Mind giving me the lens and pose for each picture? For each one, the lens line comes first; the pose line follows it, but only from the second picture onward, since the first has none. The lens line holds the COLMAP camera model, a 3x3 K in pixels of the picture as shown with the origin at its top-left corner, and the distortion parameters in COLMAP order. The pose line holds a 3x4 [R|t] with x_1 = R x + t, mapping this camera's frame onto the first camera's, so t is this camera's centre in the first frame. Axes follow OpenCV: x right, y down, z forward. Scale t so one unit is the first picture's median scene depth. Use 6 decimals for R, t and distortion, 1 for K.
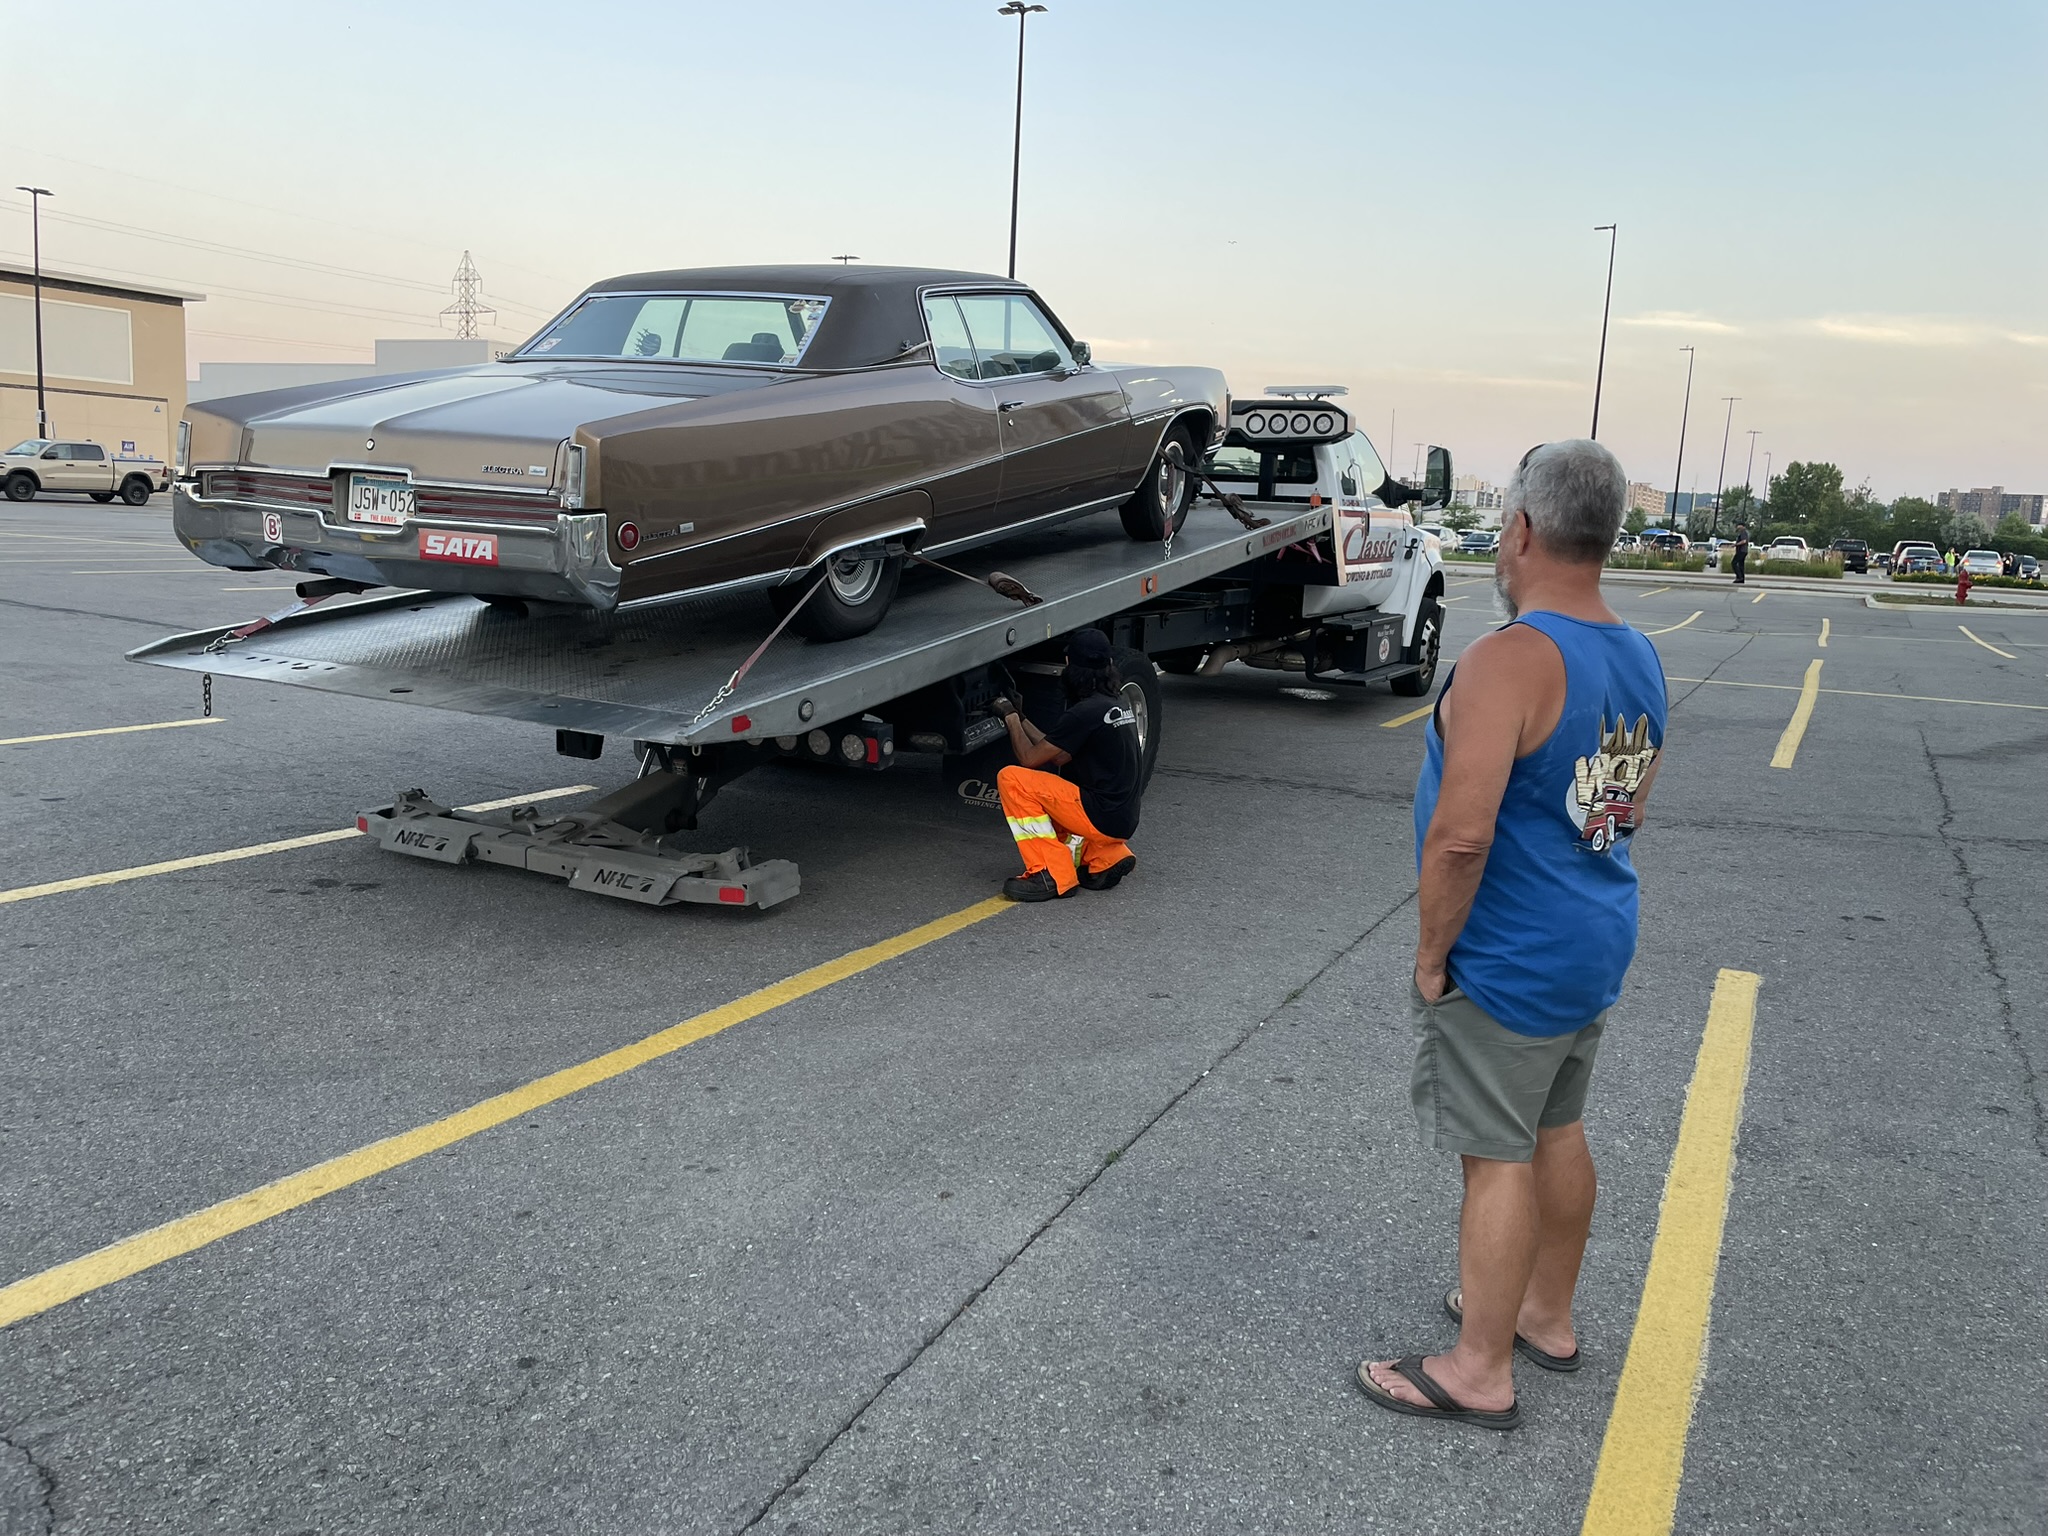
lens RADIAL K [[1528.8, 0, 1030.5], [0, 1528.8, 753.7], [0, 0, 1]] dist [0.076799, -0.110082]
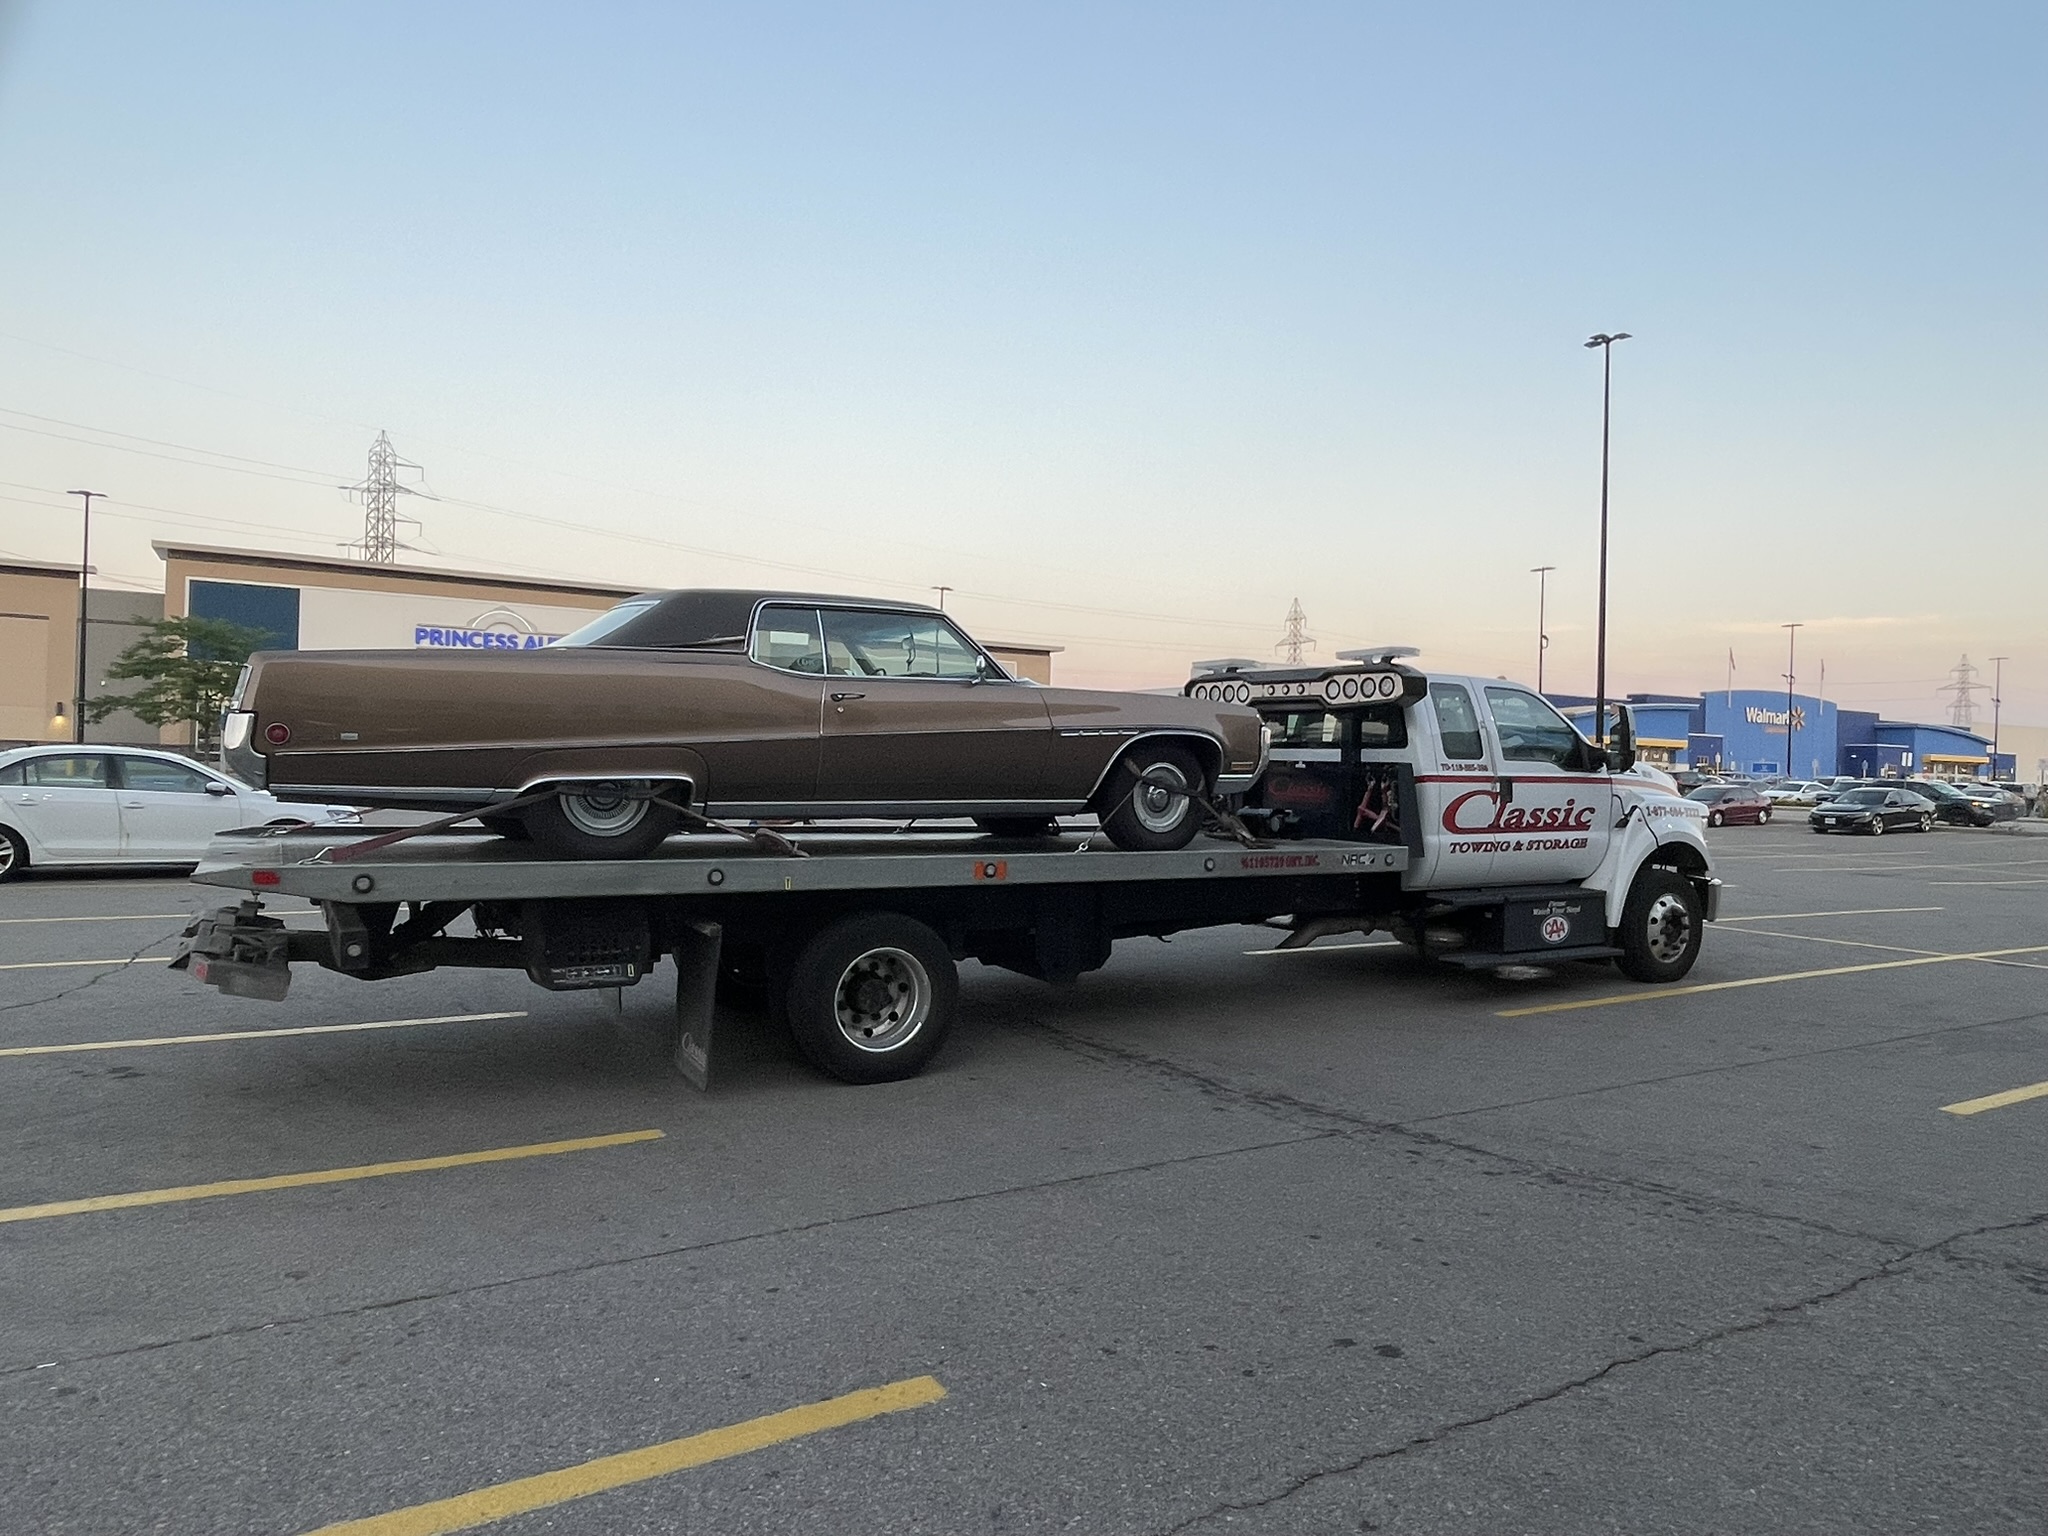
lens RADIAL K [[1269.0, 0, 1024.0], [0, 1269.0, 768.0], [0, 0, 1]] dist [0.000714, 0.000052]
pose [[0.843714, -0.027139, -0.536107, 0.838695], [-0.066766, 0.985660, -0.154971, -0.058607], [0.532625, 0.166545, 0.829803, 0.486235]]
